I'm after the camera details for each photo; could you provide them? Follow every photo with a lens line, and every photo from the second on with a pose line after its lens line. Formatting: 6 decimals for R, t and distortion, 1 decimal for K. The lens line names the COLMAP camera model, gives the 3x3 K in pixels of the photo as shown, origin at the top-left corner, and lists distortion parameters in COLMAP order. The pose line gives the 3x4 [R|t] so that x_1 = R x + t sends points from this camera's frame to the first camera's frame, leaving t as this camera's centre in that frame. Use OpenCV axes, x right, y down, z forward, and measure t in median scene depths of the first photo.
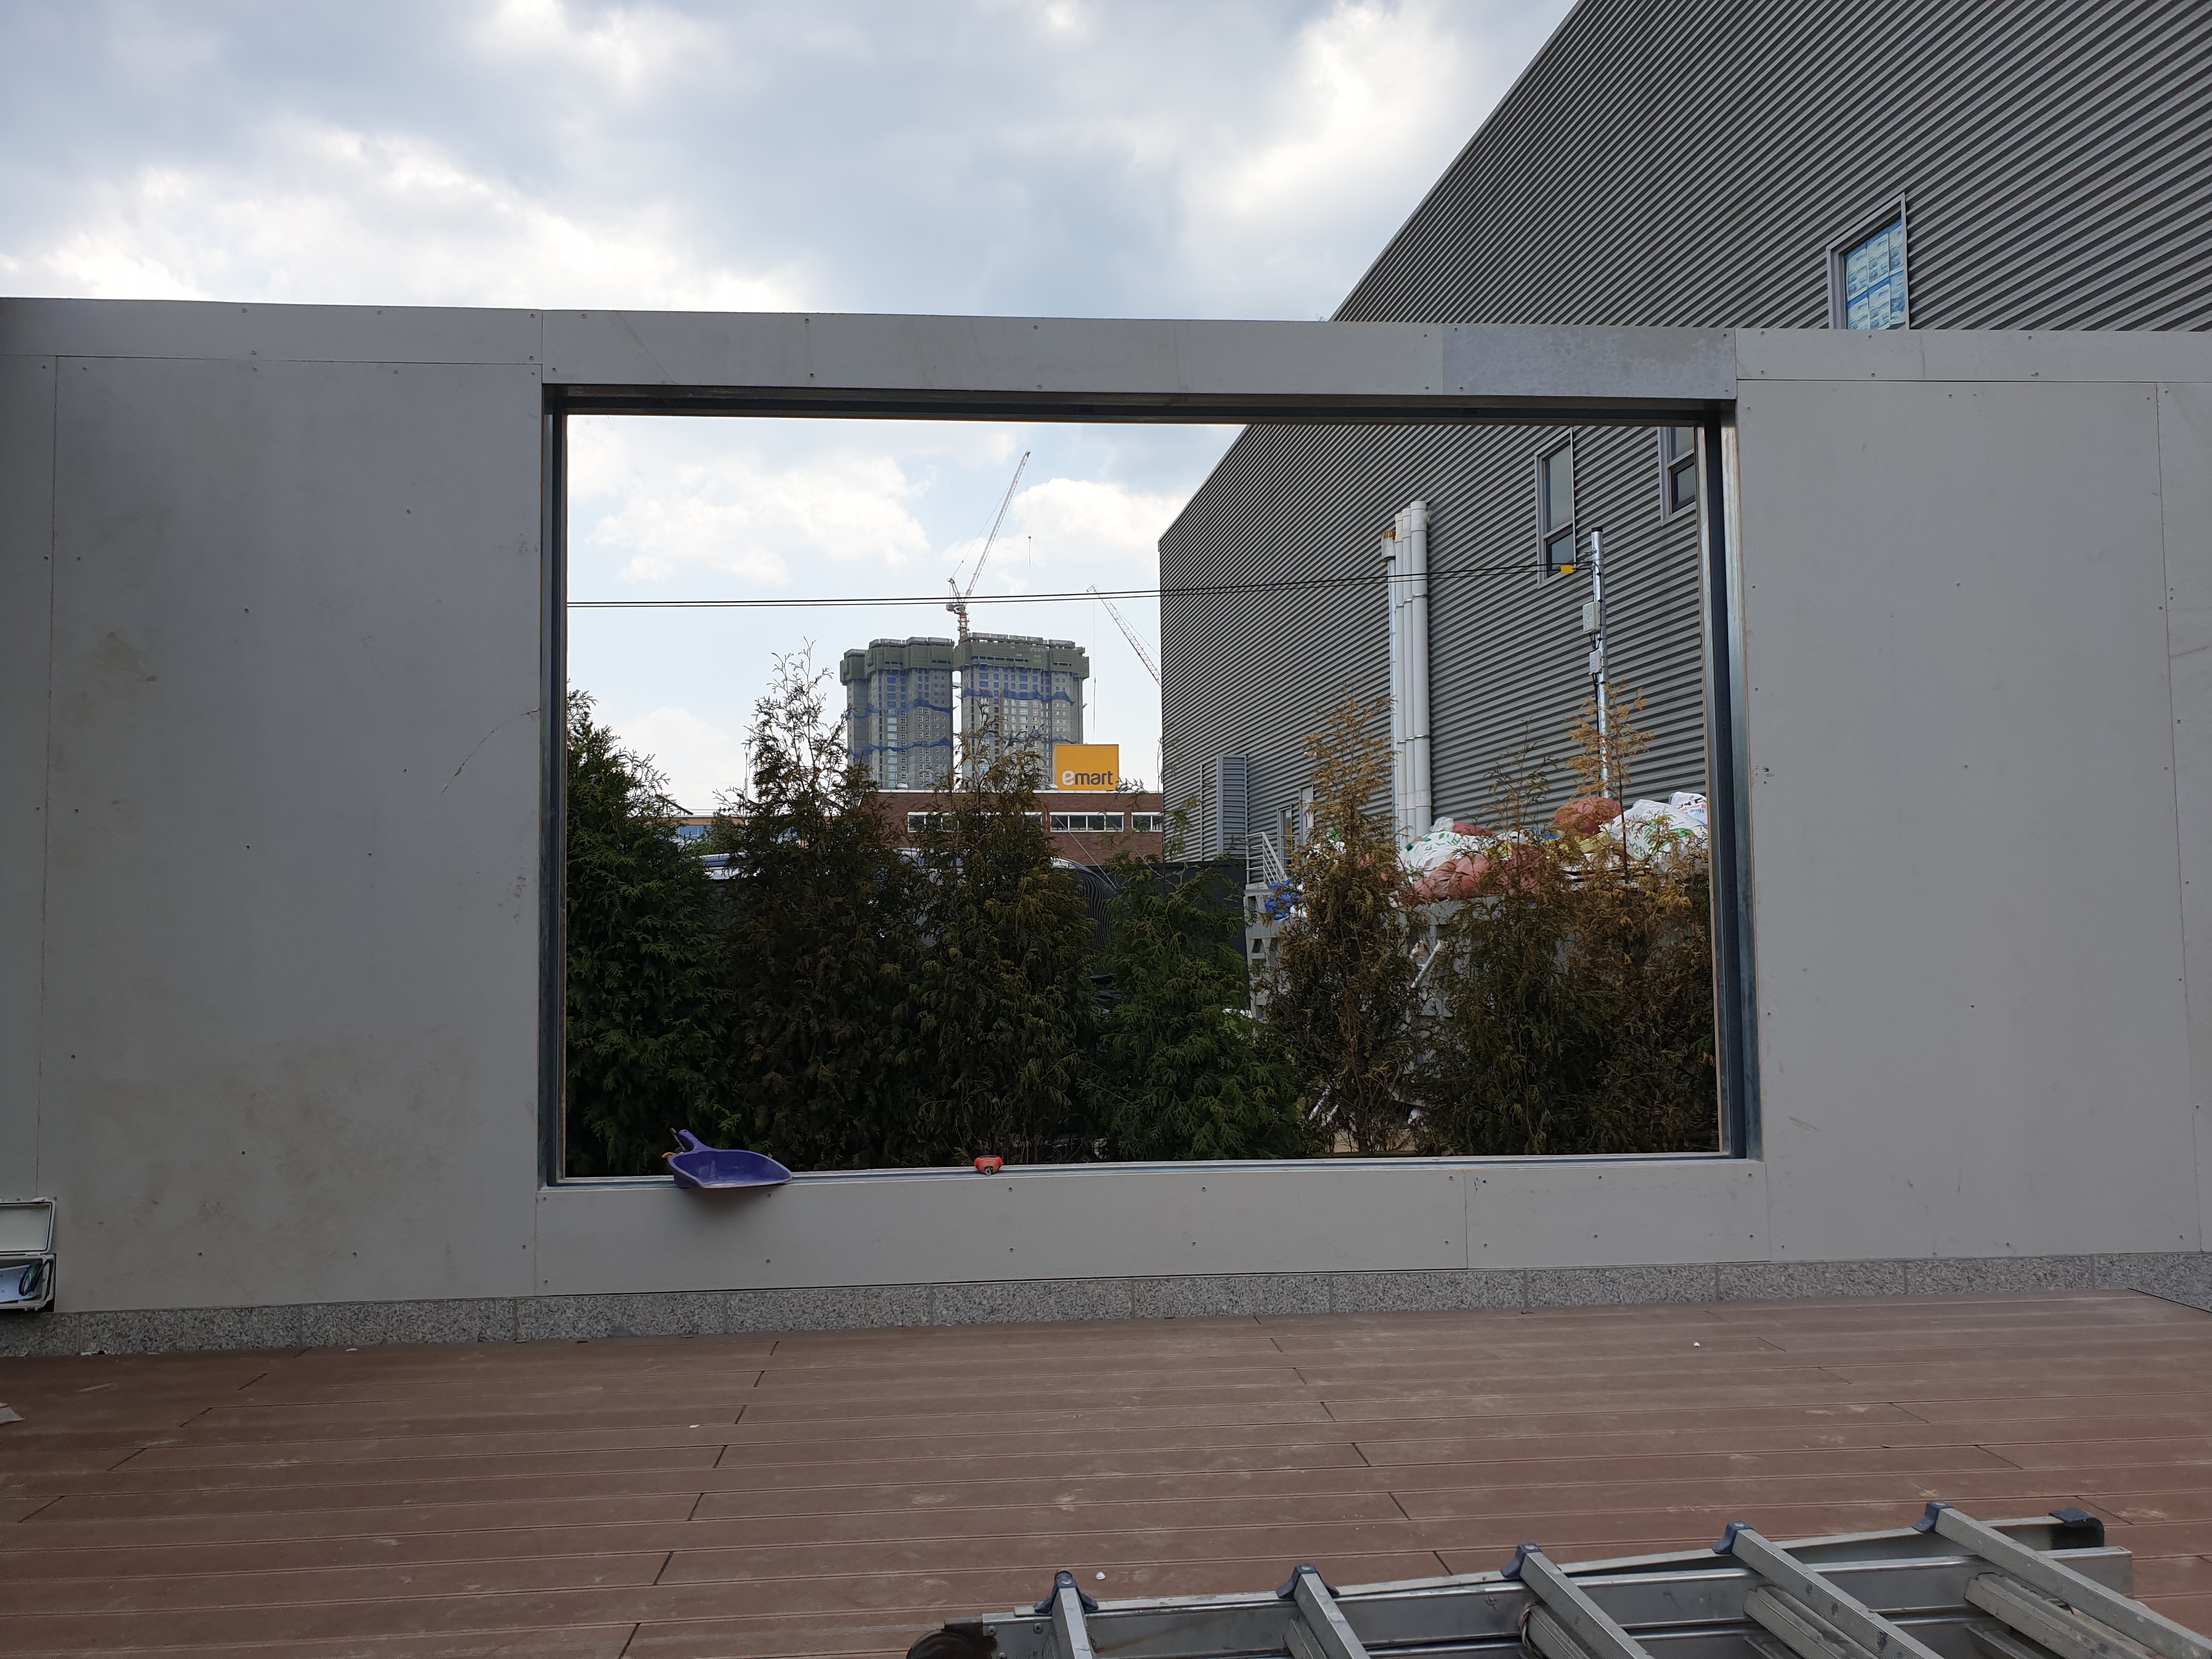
lens RADIAL K [[1822.2, 0, 1106.0], [0, 1822.2, 829.5], [0, 0, 1]] dist [0.007557, 0.001278]
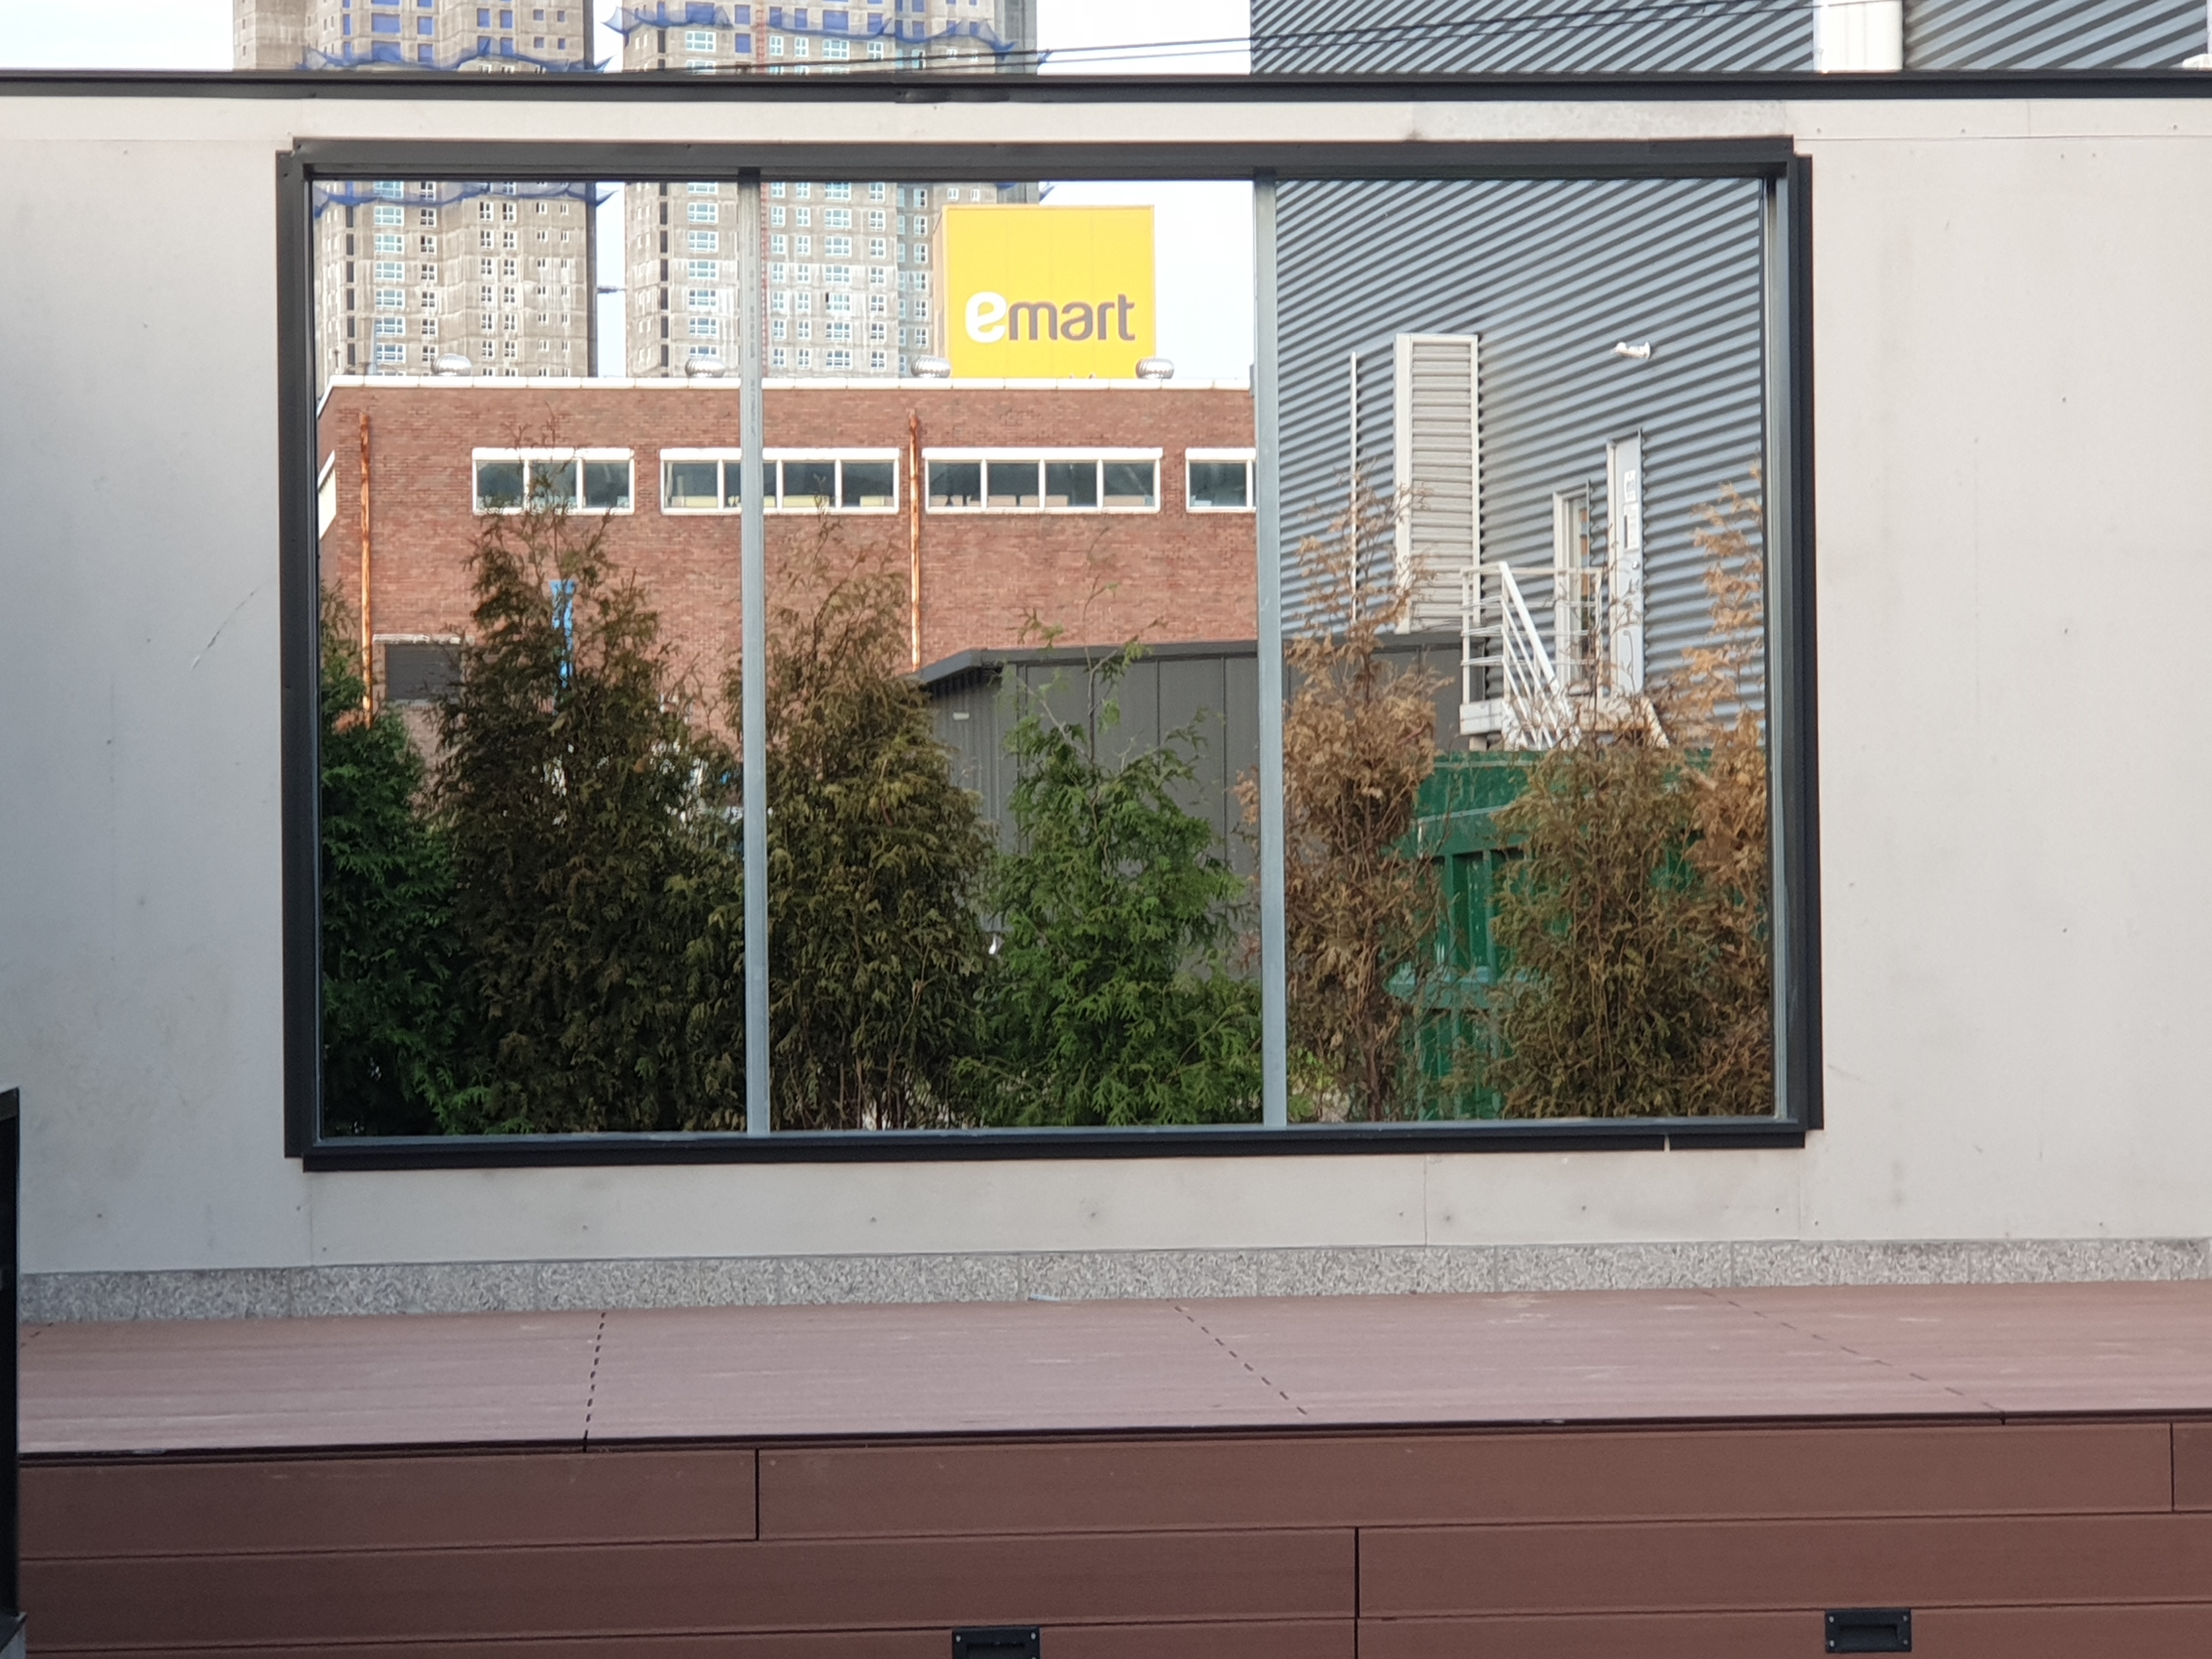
lens RADIAL K [[3357.8, 0, 1106.0], [0, 3357.8, 829.5], [0, 0, 1]] dist [0.259761, 0.018182]
pose [[0.999453, 0.000978, 0.033071, 0.002883], [-0.002826, 0.998434, 0.055879, -0.031478], [-0.032965, -0.055942, 0.997890, -0.501954]]
